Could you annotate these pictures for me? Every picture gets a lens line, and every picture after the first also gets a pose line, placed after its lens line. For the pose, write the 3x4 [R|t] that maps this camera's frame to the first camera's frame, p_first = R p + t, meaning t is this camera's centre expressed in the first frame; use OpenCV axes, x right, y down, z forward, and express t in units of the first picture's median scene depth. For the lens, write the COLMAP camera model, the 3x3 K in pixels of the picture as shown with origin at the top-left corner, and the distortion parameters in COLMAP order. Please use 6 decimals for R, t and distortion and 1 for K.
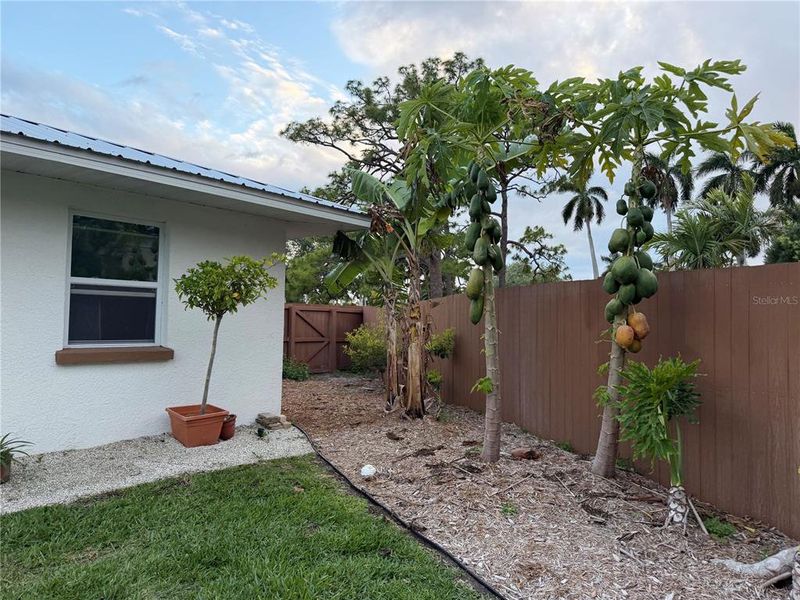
lens RADIAL K [[550.9, 0, 394.4], [0, 550.9, 299.3], [0, 0, 1]] dist [0.093203, -0.125725]
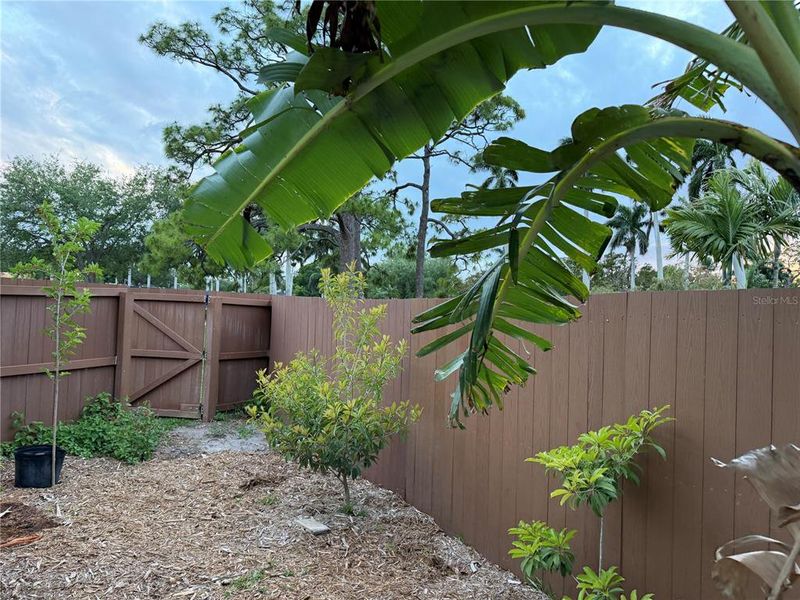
lens RADIAL K [[550.9, 0, 394.4], [0, 550.9, 299.3], [0, 0, 1]] dist [0.093203, -0.125725]
pose [[0.975919, 0.040328, 0.214373, -0.026836], [-0.047315, 0.998500, 0.027559, -0.001980], [-0.212940, -0.037039, 0.976363, 0.206855]]
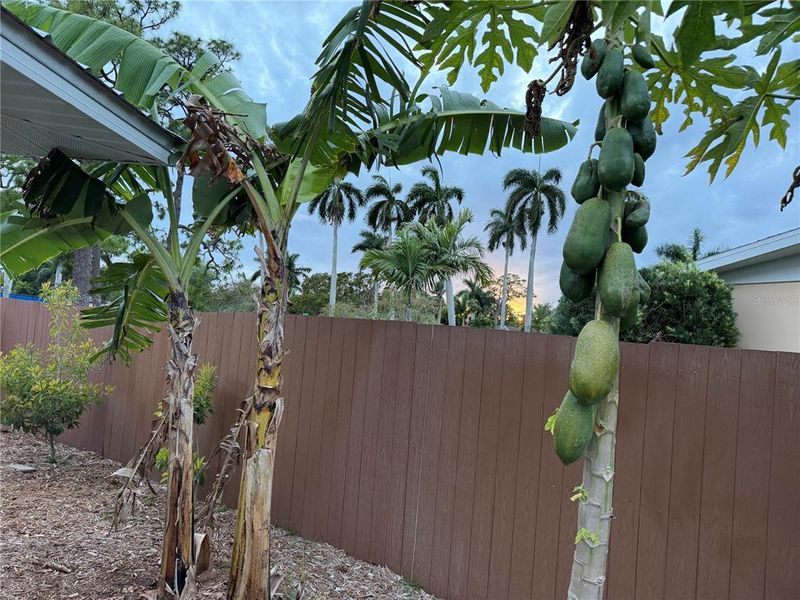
lens RADIAL K [[557.2, 0, 417.0], [0, 557.2, 302.1], [0, 0, 1]] dist [-0.042623, -0.001322]
pose [[0.777856, 0.095806, 0.621096, -0.029853], [-0.104306, 0.994285, -0.022739, -0.007145], [-0.619726, -0.047096, 0.783404, 0.123888]]
